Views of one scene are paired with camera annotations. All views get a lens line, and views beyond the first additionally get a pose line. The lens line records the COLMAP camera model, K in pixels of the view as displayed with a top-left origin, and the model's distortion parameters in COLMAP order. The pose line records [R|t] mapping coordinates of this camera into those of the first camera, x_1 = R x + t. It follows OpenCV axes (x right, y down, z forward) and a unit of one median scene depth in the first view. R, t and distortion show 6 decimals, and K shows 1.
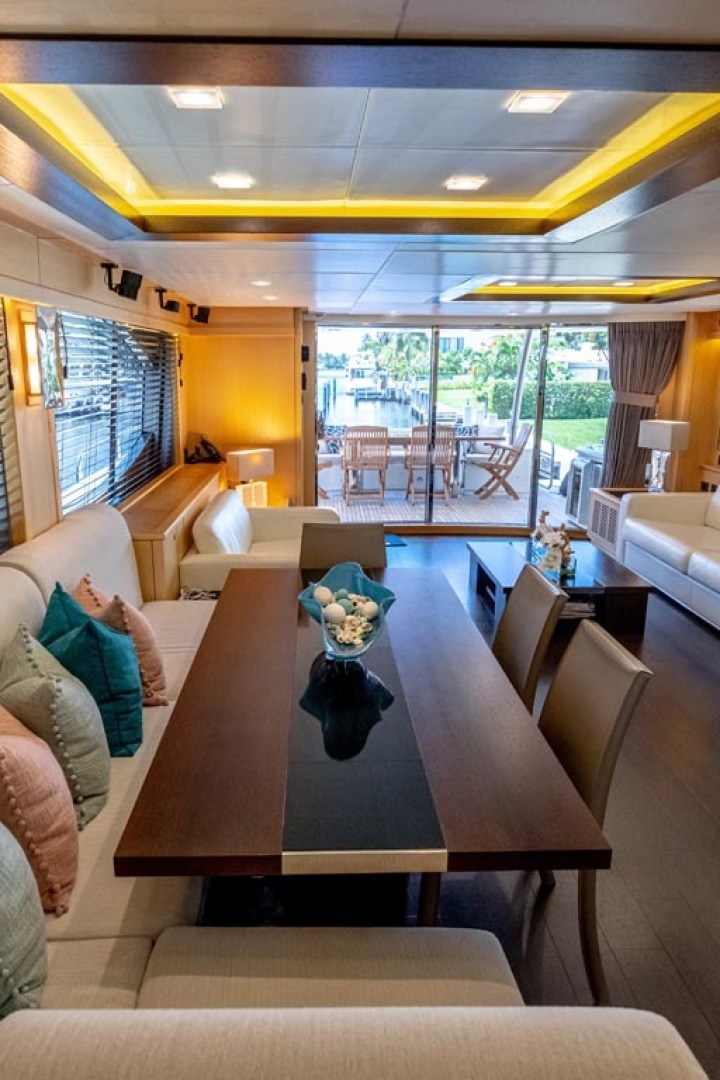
lens RADIAL K [[642.1, 0, 359.4], [0, 642.1, 541.7], [0, 0, 1]] dist [-0.016269, 0.000784]
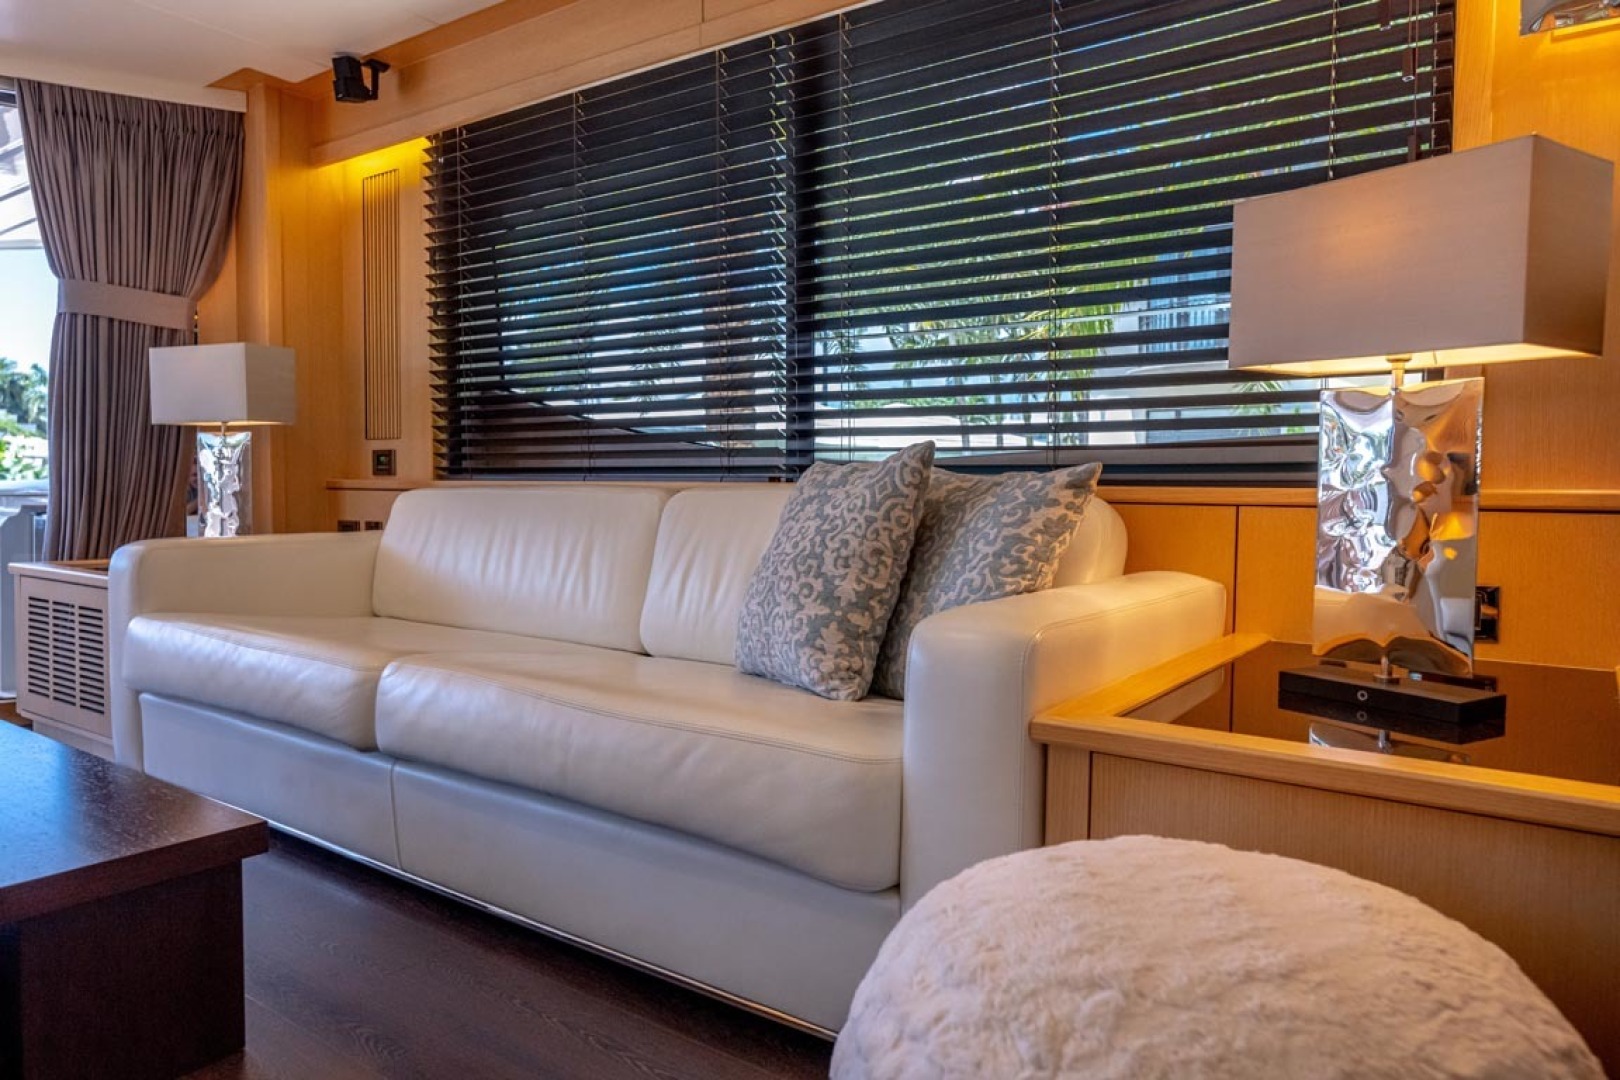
lens RADIAL K [[1075.8, 0, 807.2], [0, 1075.8, 537.2], [0, 0, 1]] dist [-0.004527, -0.006839]
pose [[0.592572, -0.036338, 0.804698, 0.183760], [0.181318, 0.979362, -0.089295, 0.026908], [-0.784846, 0.198820, 0.586931, 0.408902]]
